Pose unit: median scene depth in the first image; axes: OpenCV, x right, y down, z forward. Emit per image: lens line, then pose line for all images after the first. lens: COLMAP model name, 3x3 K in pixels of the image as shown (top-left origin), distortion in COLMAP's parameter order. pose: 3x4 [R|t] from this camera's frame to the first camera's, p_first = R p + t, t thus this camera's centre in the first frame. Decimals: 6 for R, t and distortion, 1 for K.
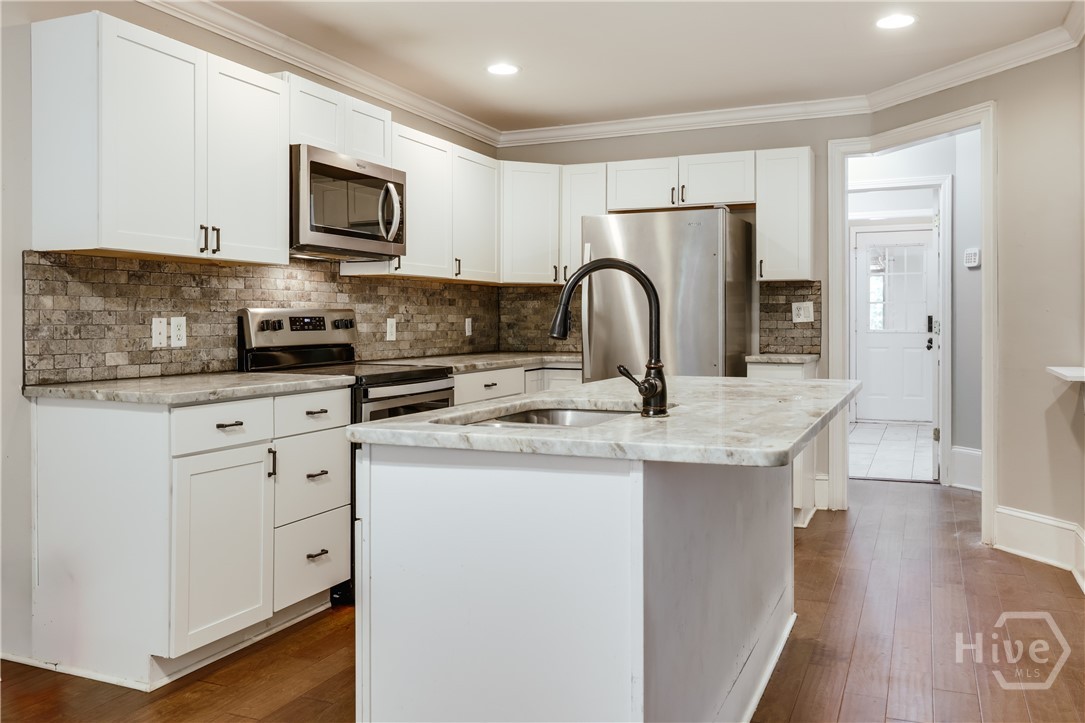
lens RADIAL K [[864.3, 0, 541.0], [0, 864.3, 359.0], [0, 0, 1]] dist [-0.004350, -0.001675]
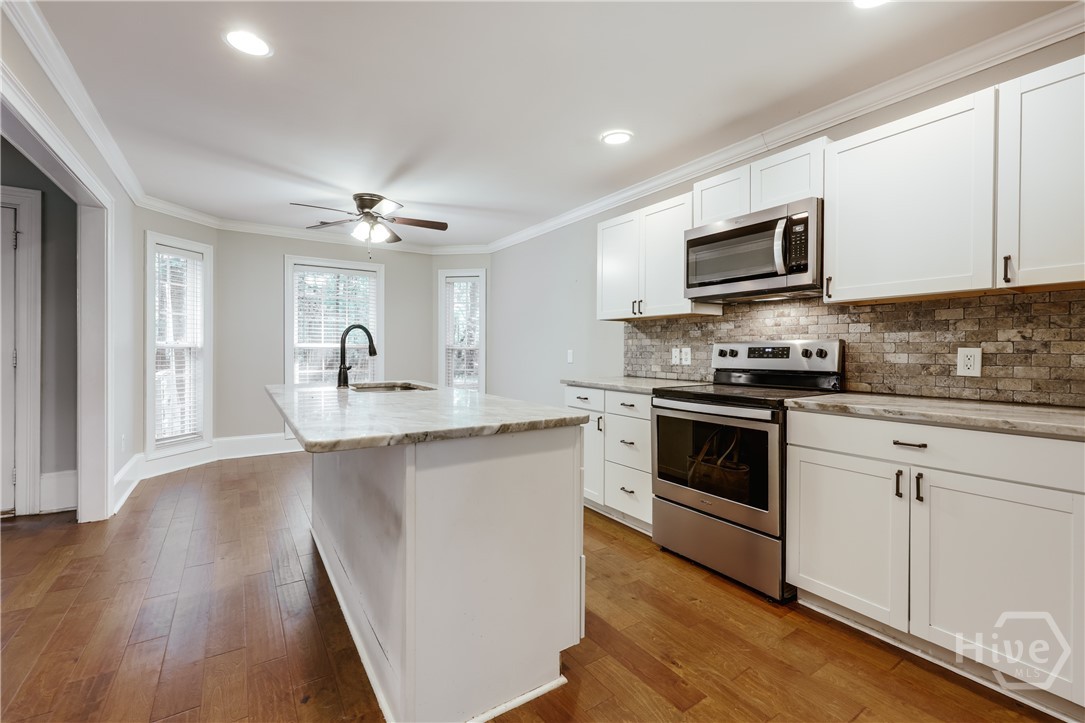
lens RADIAL K [[463.6, 0, 542.5], [0, 463.6, 361.5], [0, 0, 1]] dist [0.000632, 0.000210]
pose [[-0.539781, 0.021643, -0.841527, 0.530784], [-0.038417, 0.997995, 0.050308, -0.055699], [0.840928, 0.059484, -0.537867, 1.228995]]
